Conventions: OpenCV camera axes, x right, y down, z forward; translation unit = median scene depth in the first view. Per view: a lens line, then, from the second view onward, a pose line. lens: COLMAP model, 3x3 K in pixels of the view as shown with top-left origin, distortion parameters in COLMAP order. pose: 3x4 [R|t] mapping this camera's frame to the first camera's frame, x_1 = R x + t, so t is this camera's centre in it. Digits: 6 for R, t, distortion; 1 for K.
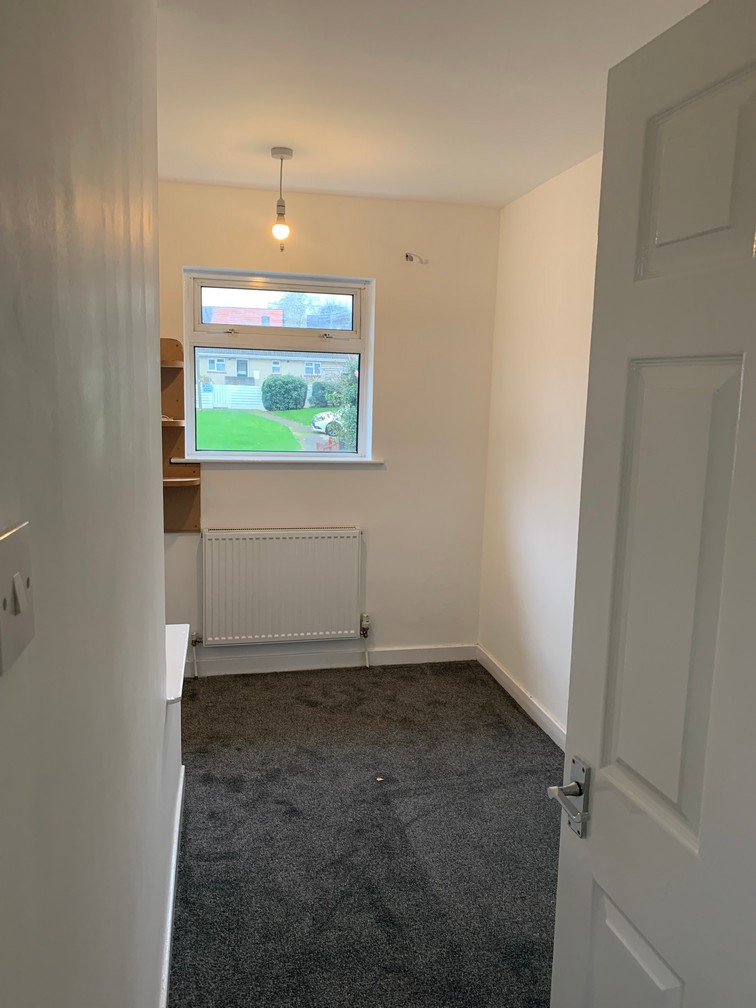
lens RADIAL K [[761.3, 0, 384.7], [0, 761.3, 508.4], [0, 0, 1]] dist [0.019147, -0.028934]
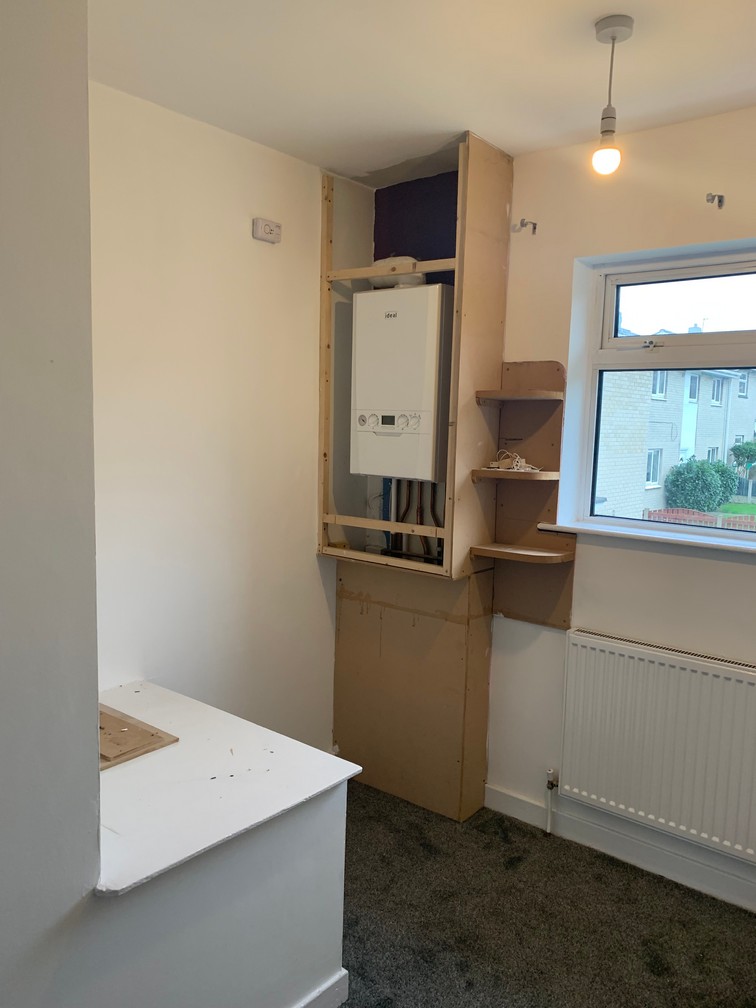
lens RADIAL K [[761.3, 0, 374.7], [0, 761.3, 503.5], [0, 0, 1]] dist [0.019147, -0.028934]
pose [[0.614399, 0.074035, -0.785514, 0.195159], [-0.135451, 0.990704, -0.012570, -0.053202], [0.777282, 0.114122, 0.618716, 0.421390]]
